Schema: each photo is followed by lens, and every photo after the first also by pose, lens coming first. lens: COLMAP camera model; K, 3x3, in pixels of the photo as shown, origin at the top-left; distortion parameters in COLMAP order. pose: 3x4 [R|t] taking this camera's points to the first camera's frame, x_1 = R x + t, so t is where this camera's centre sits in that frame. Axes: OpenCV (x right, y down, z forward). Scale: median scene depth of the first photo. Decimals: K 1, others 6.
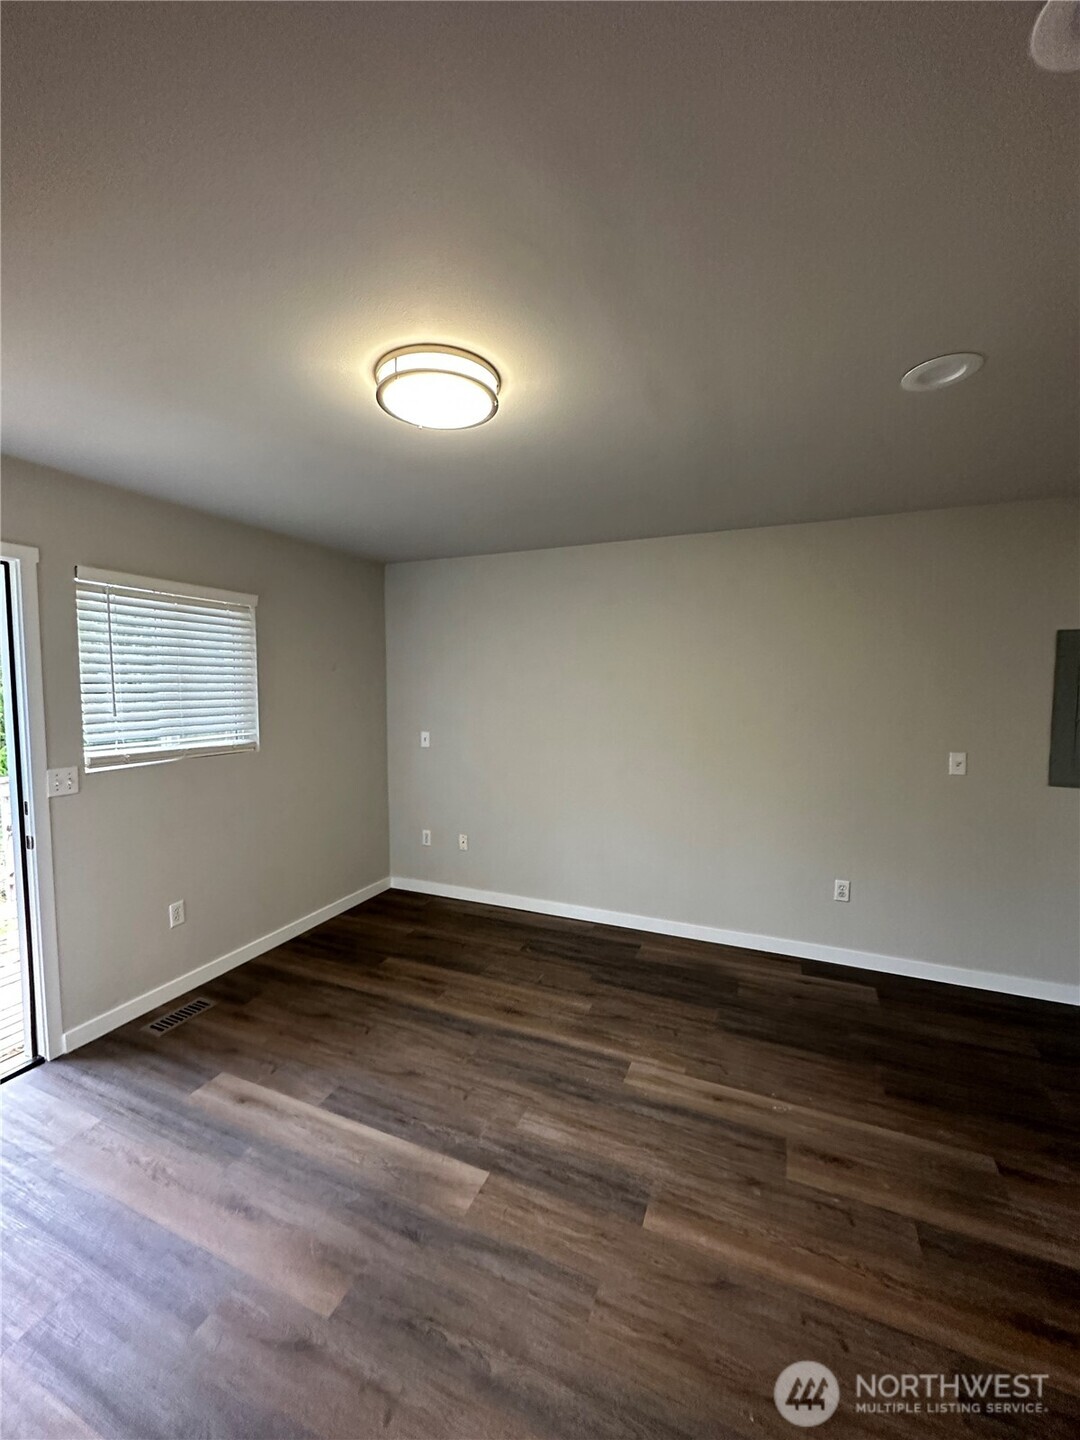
lens RADIAL K [[576.9, 0, 540.0], [0, 576.9, 720.0], [0, 0, 1]] dist [-0.000031, 0.000673]
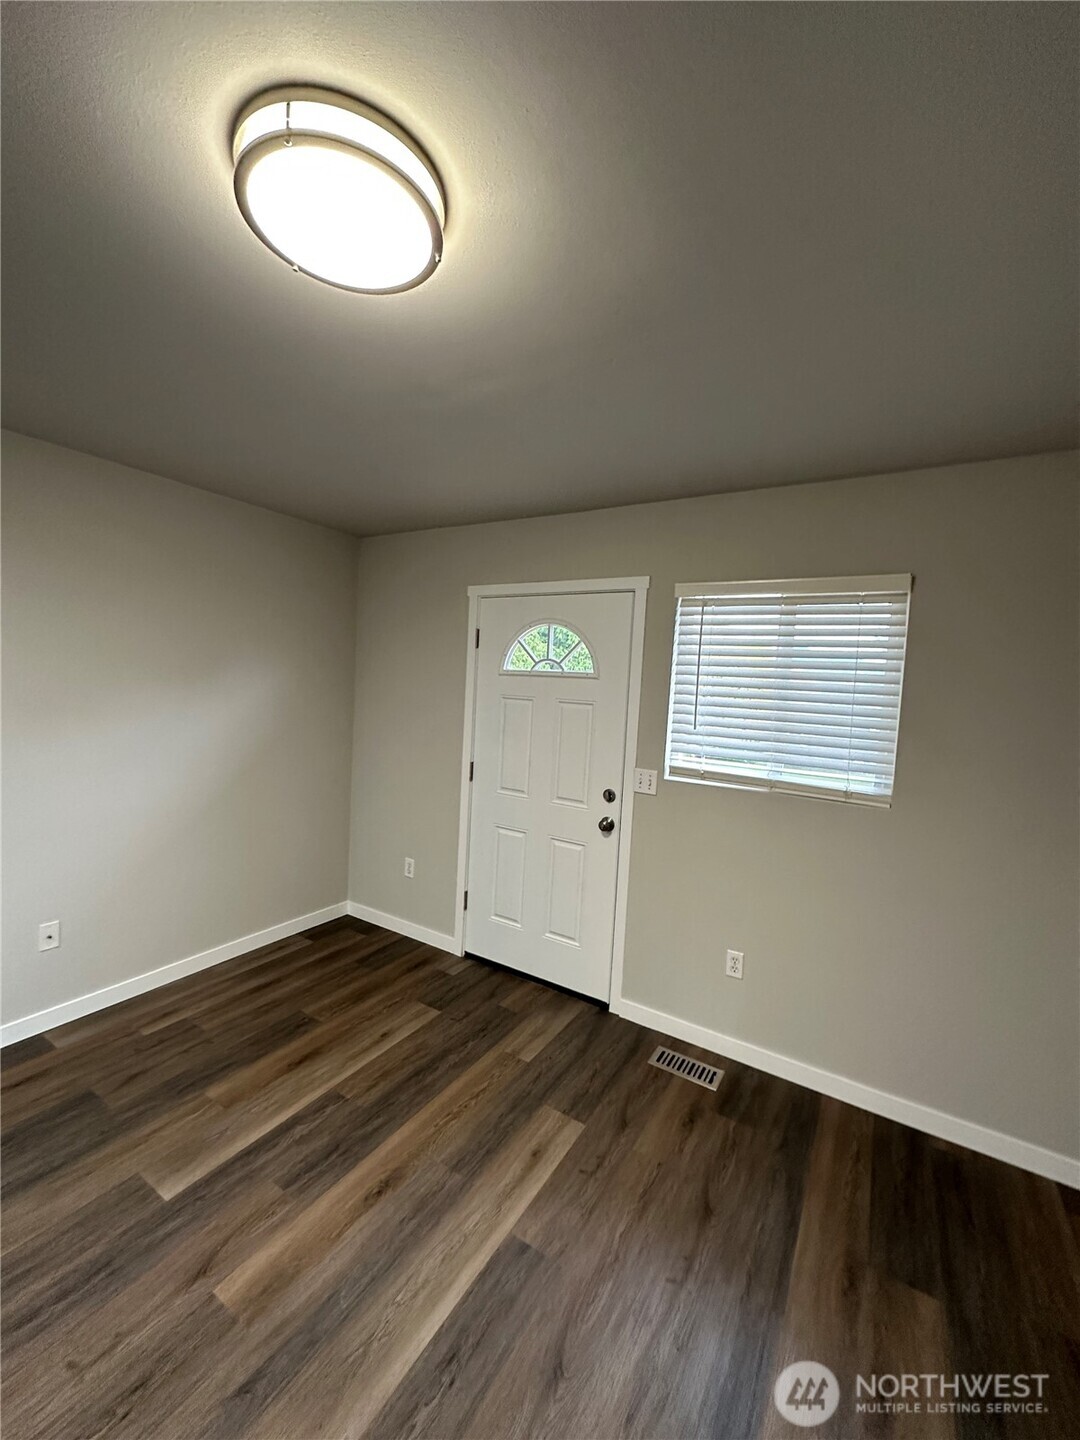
lens RADIAL K [[576.9, 0, 540.0], [0, 576.9, 720.0], [0, 0, 1]] dist [-0.000031, 0.000673]
pose [[-0.148773, 0.054541, -0.987366, 0.323111], [-0.116247, 0.990590, 0.072235, -0.072316], [0.982015, 0.125525, -0.141033, 1.018039]]
